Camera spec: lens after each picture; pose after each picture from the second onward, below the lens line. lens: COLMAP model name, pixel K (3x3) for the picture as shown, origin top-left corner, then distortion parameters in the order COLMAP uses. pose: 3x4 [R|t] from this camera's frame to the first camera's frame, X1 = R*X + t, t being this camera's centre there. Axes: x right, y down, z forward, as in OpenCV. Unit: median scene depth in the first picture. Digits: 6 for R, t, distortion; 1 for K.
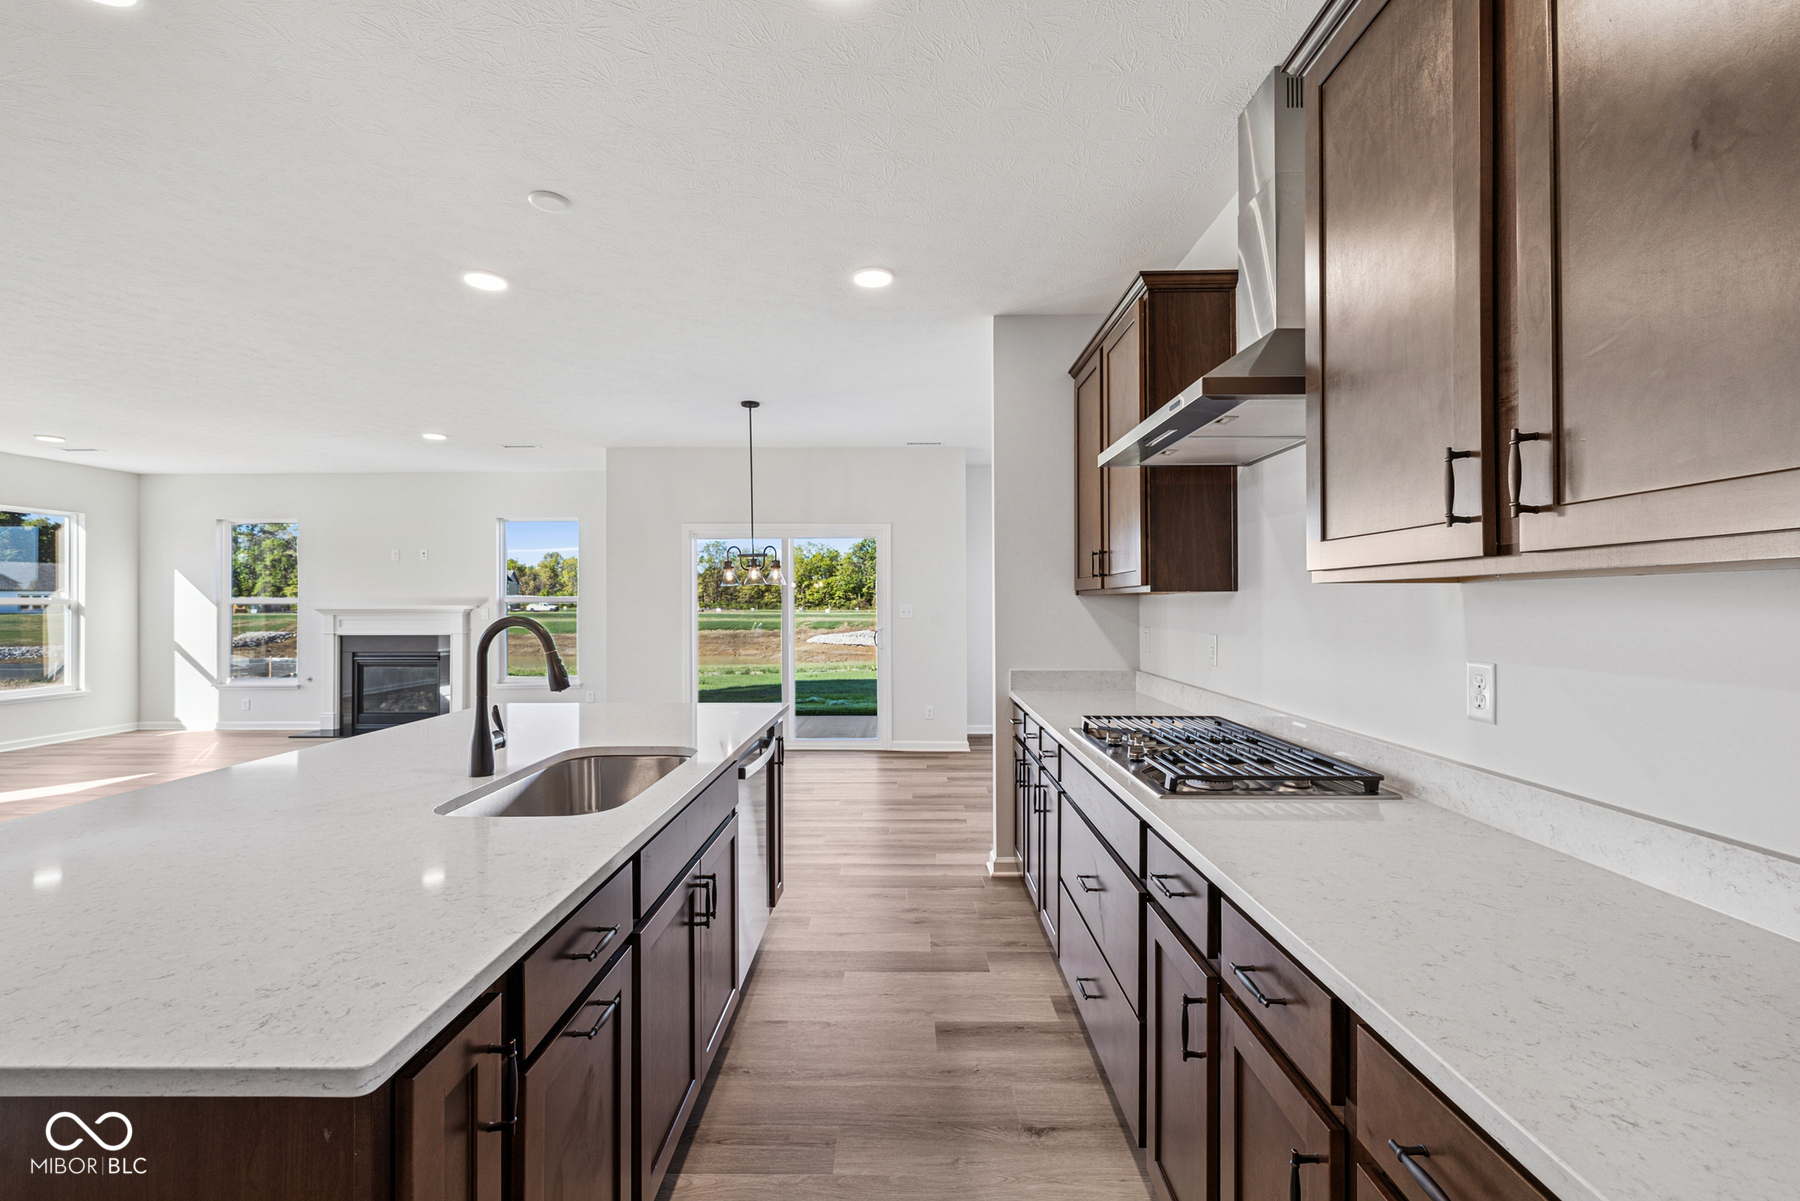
lens RADIAL K [[773.1, 0, 900.0], [0, 773.1, 600.5], [0, 0, 1]] dist [0.000390, 0.000032]
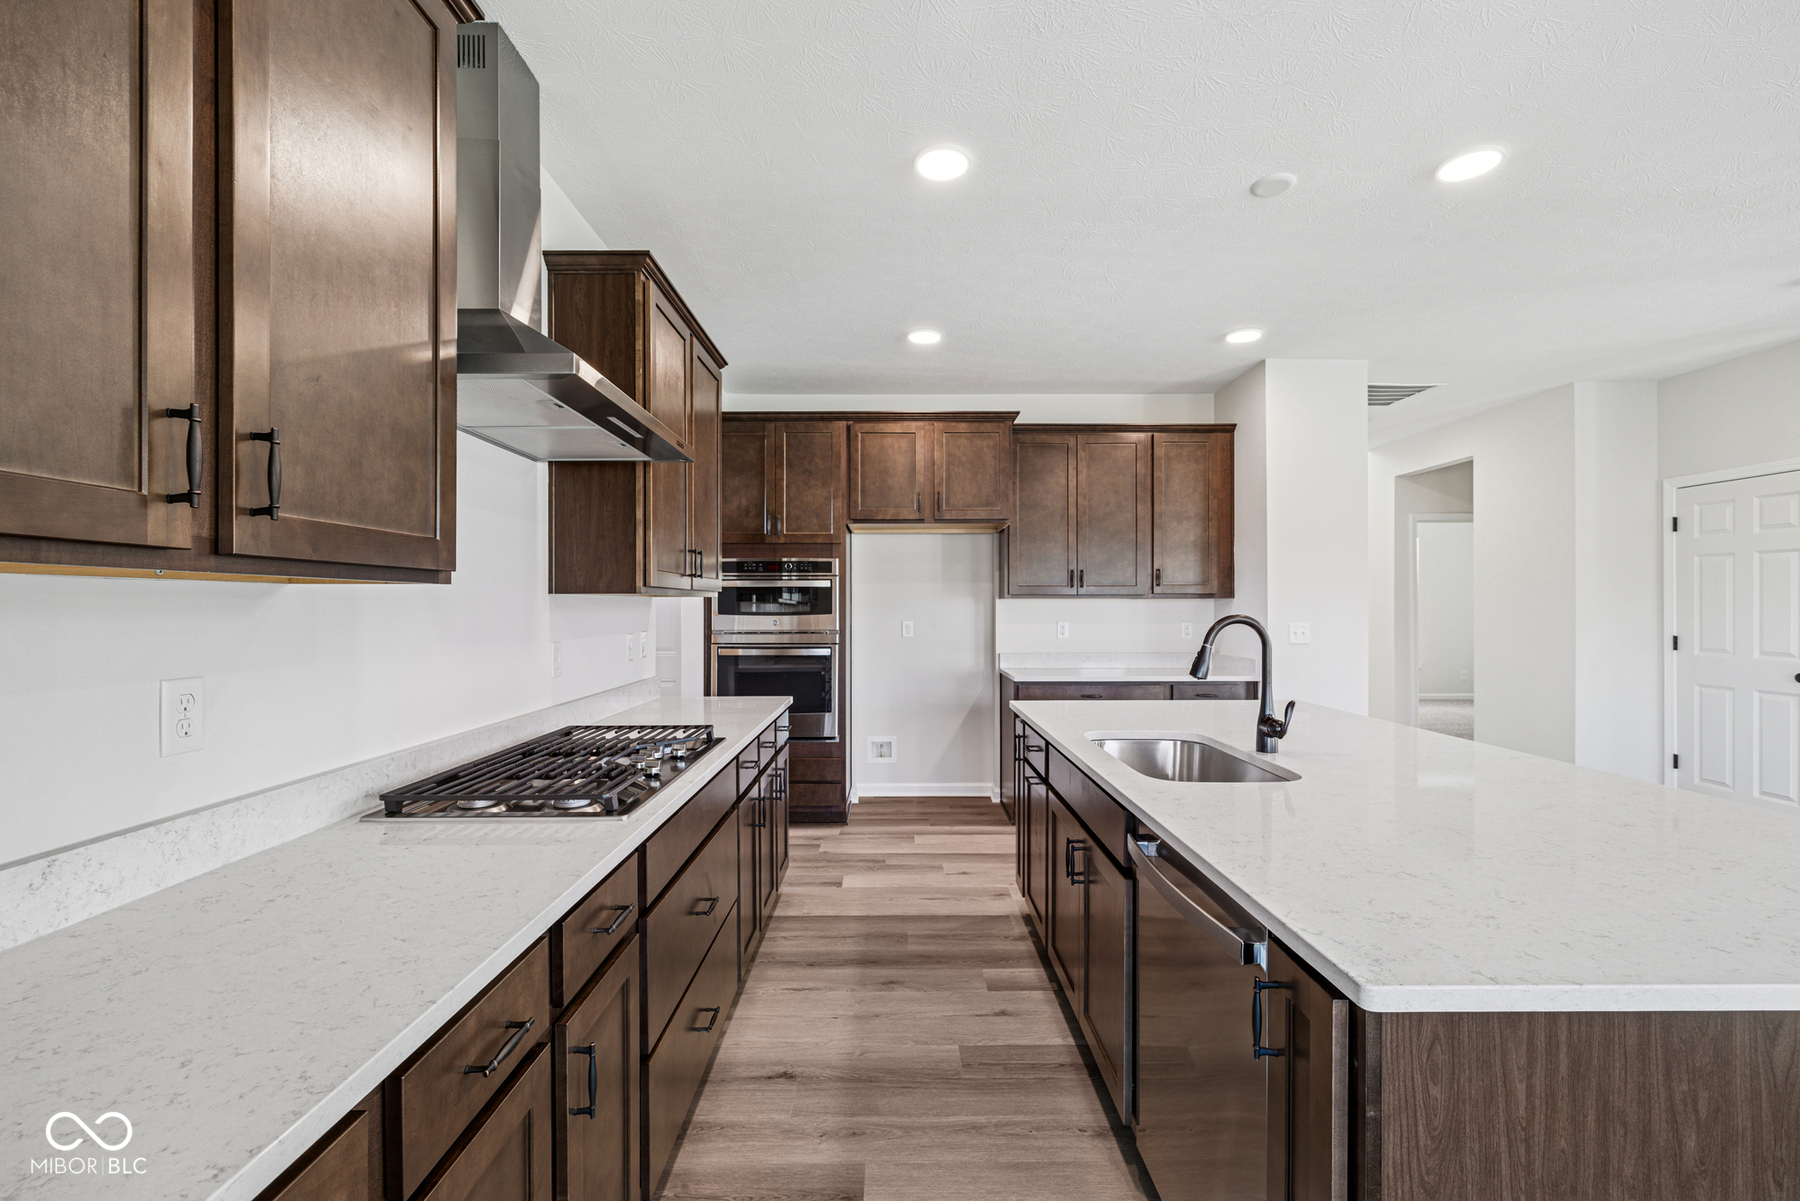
lens RADIAL K [[773.1, 0, 900.0], [0, 773.1, 600.5], [0, 0, 1]] dist [0.000390, 0.000032]
pose [[-0.999875, 0.005341, -0.014872, 0.021954], [0.005551, 0.999885, -0.014084, 0.012872], [0.014795, -0.014165, -0.999790, 1.962128]]
